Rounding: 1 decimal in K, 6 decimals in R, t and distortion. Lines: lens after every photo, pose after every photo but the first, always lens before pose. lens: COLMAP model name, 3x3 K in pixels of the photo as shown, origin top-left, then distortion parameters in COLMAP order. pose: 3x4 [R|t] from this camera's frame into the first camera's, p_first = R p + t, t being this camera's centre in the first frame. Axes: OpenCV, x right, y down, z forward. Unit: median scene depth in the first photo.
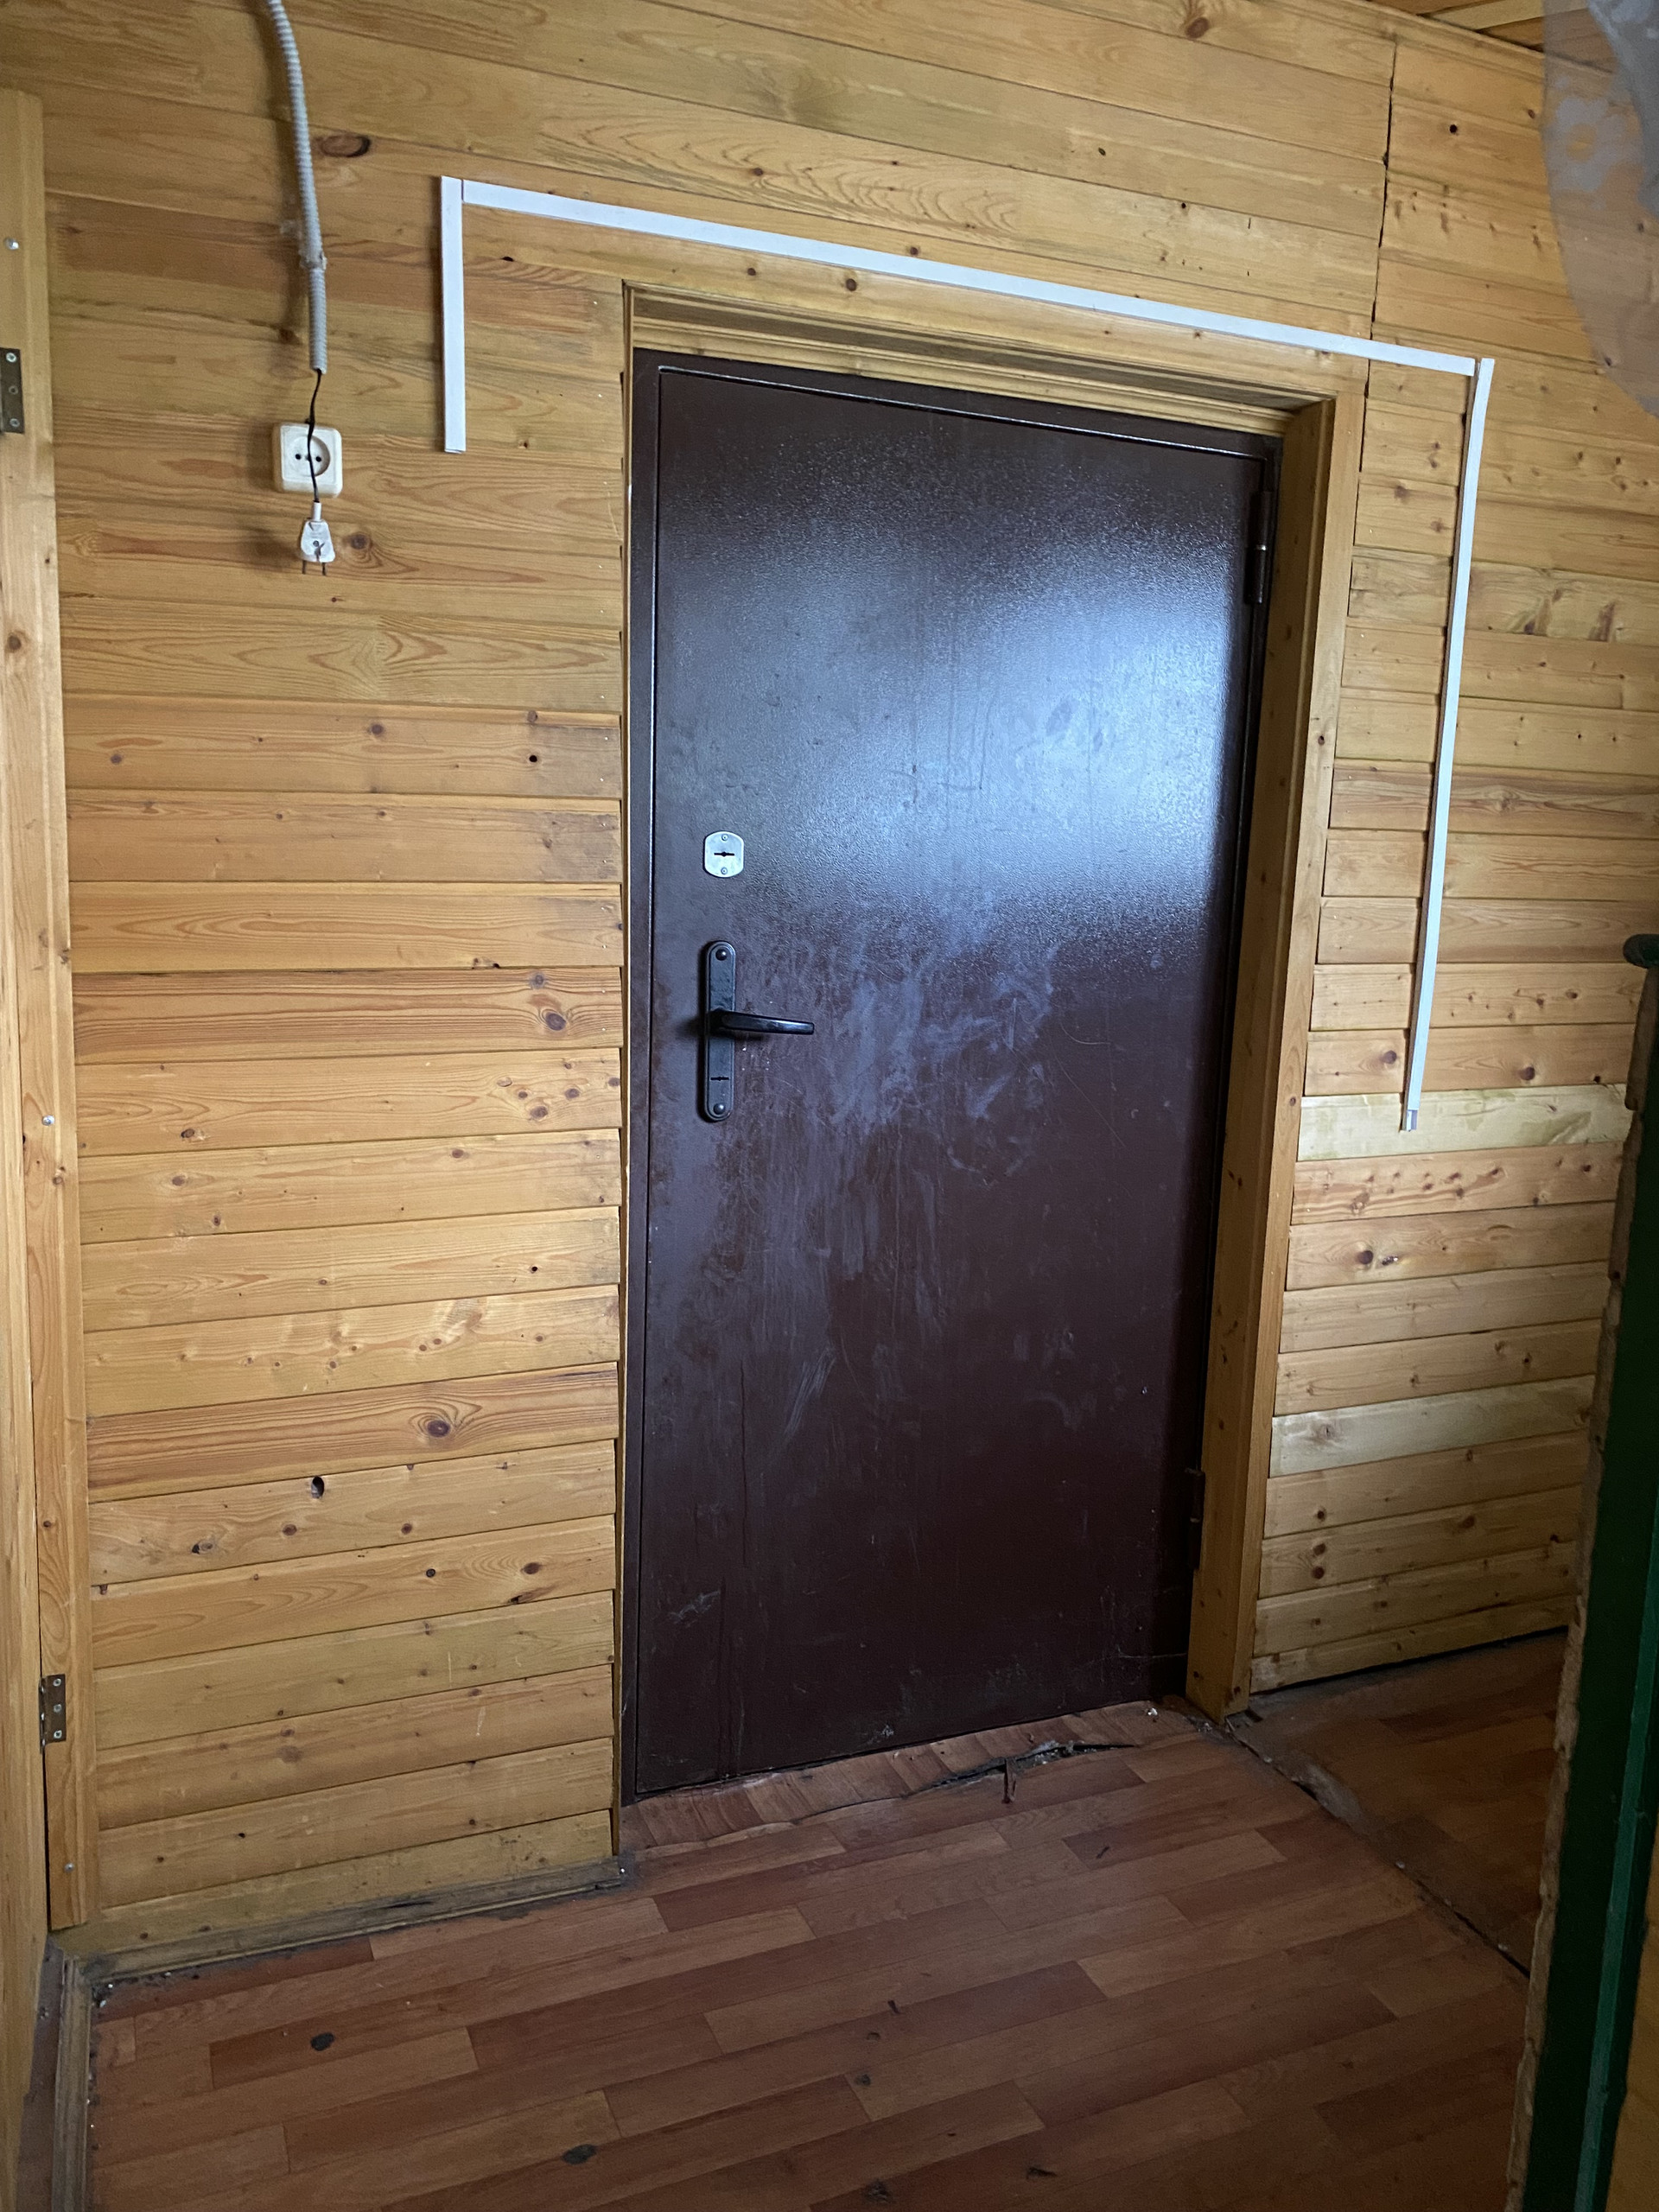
lens RADIAL K [[1668.9, 0, 836.6], [0, 1668.9, 1116.1], [0, 0, 1]] dist [0.032546, -0.043057]
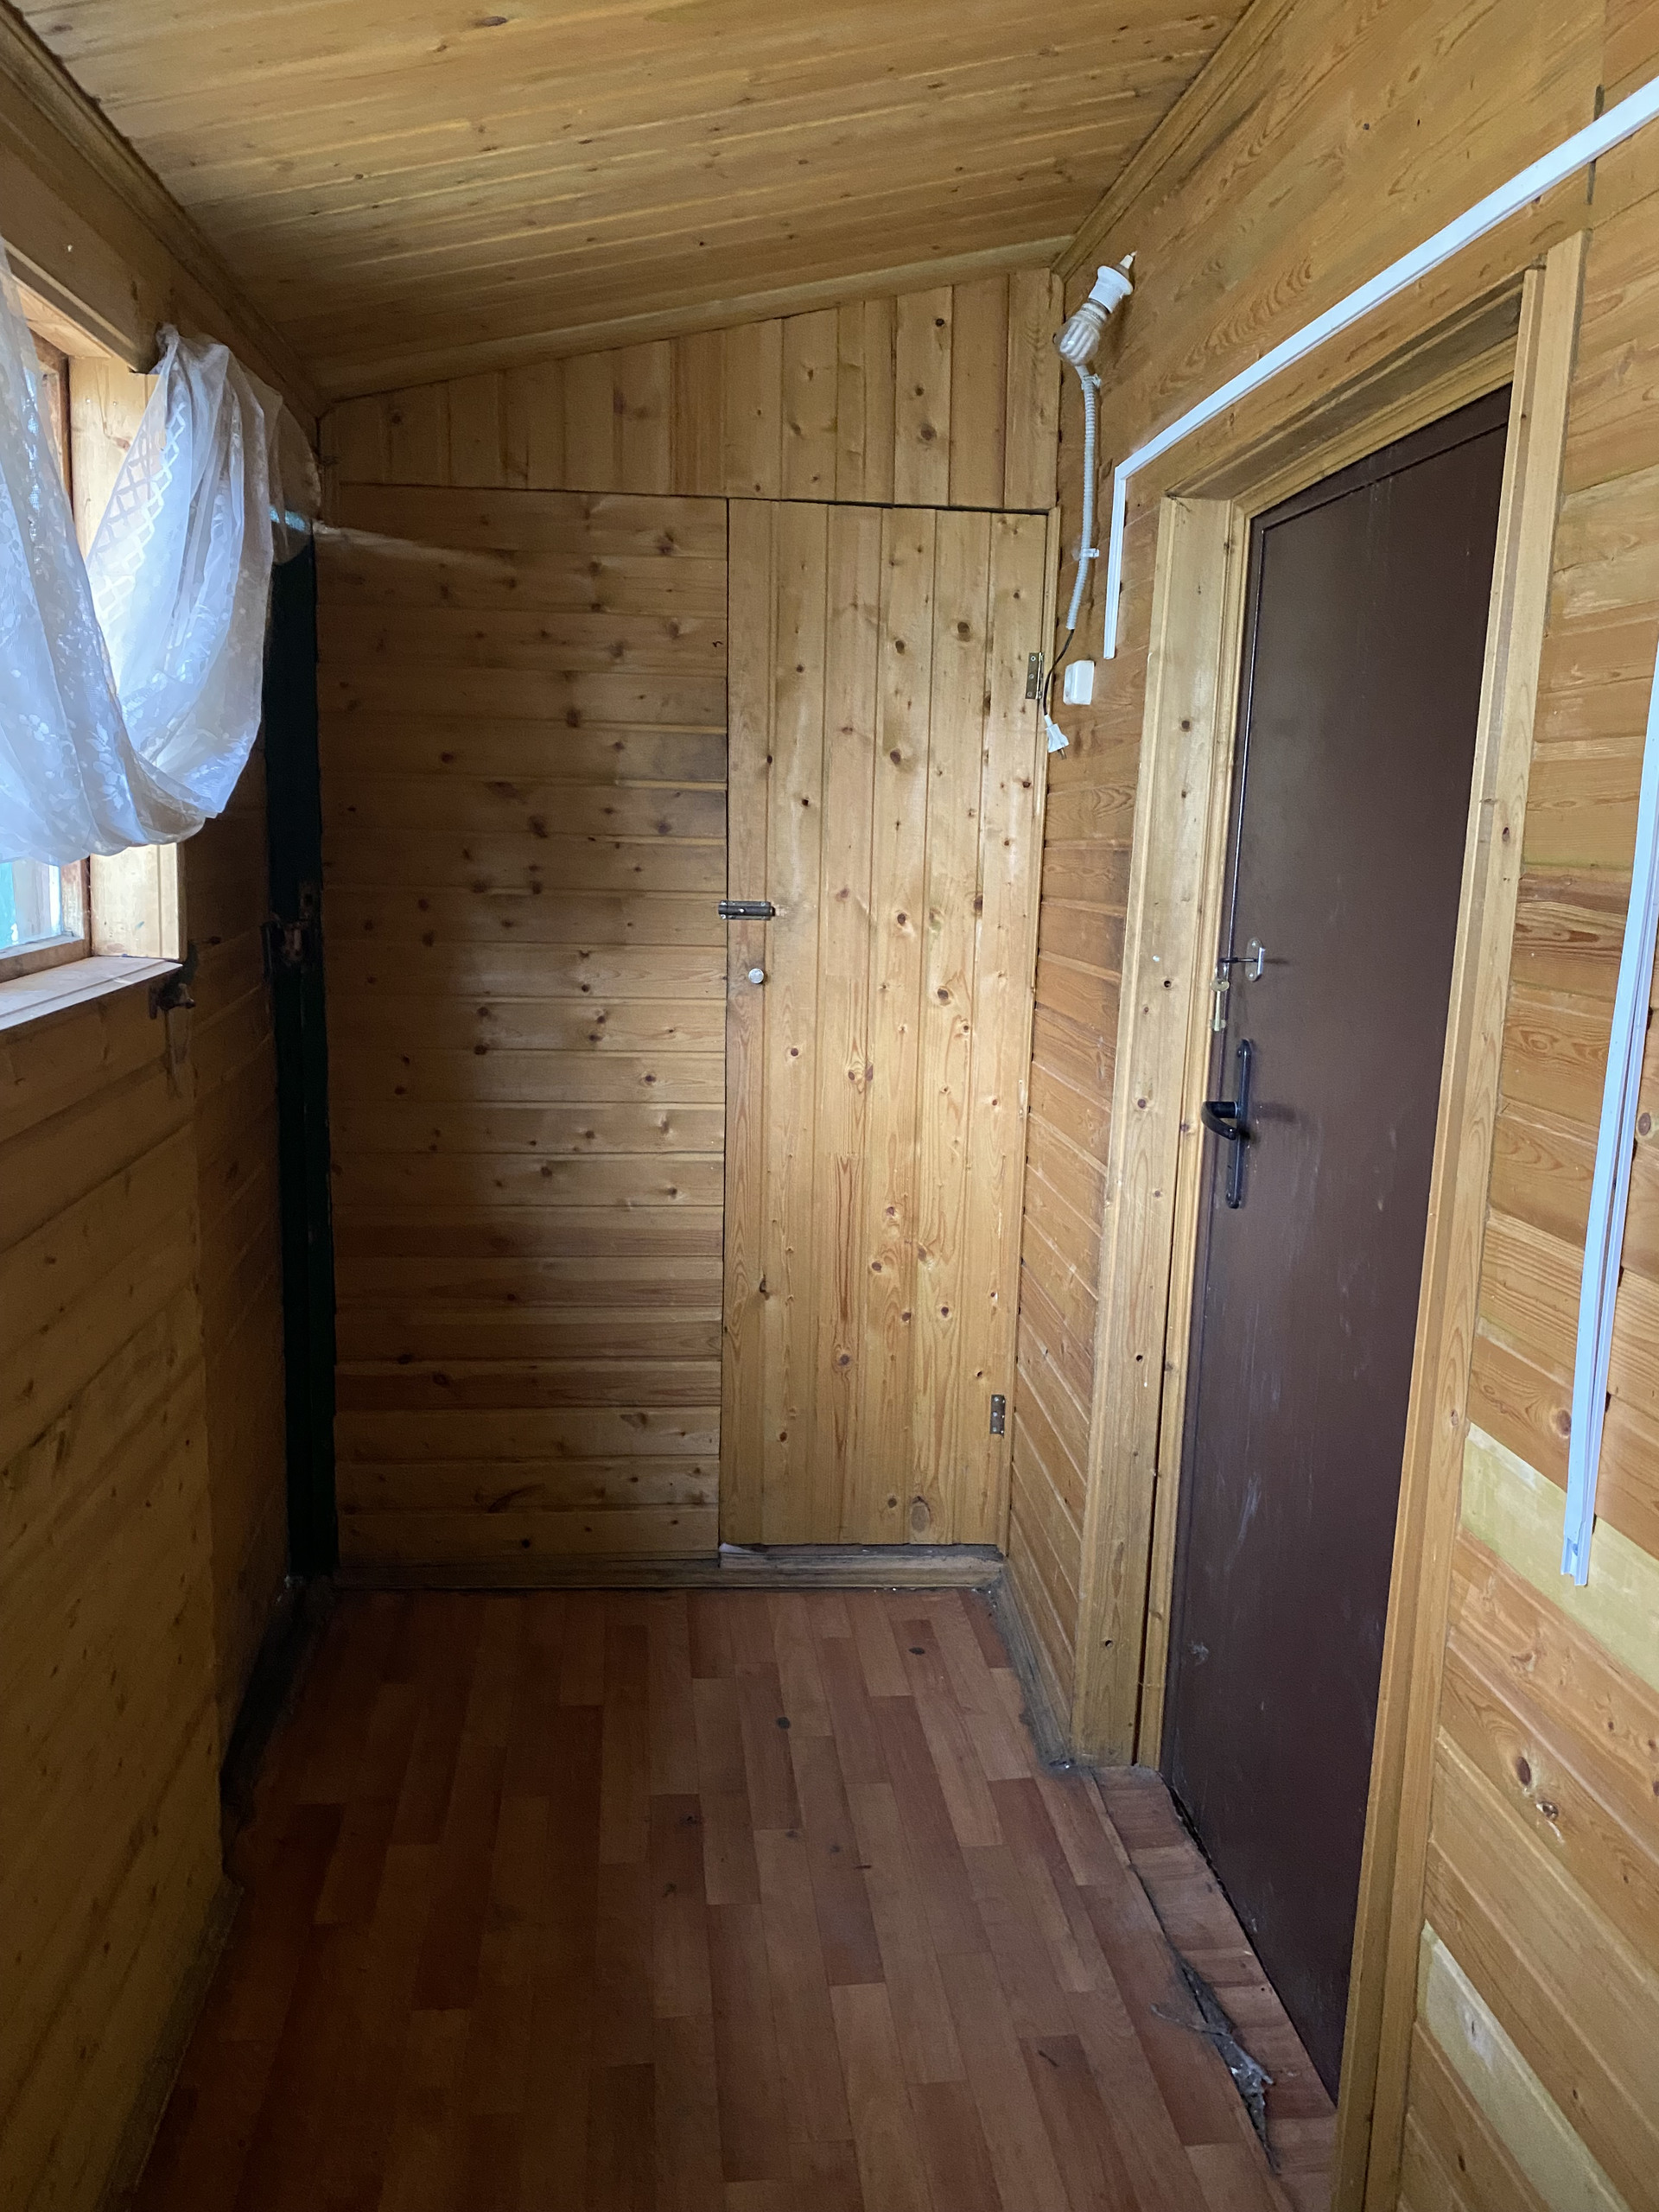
lens RADIAL K [[1668.9, 0, 833.7], [0, 1668.9, 1102.3], [0, 0, 1]] dist [0.032546, -0.043057]
pose [[-0.282848, 0.131935, -0.950047, 1.112901], [-0.183023, 0.964871, 0.188483, -0.239094], [0.941541, 0.227192, -0.248765, 1.124324]]
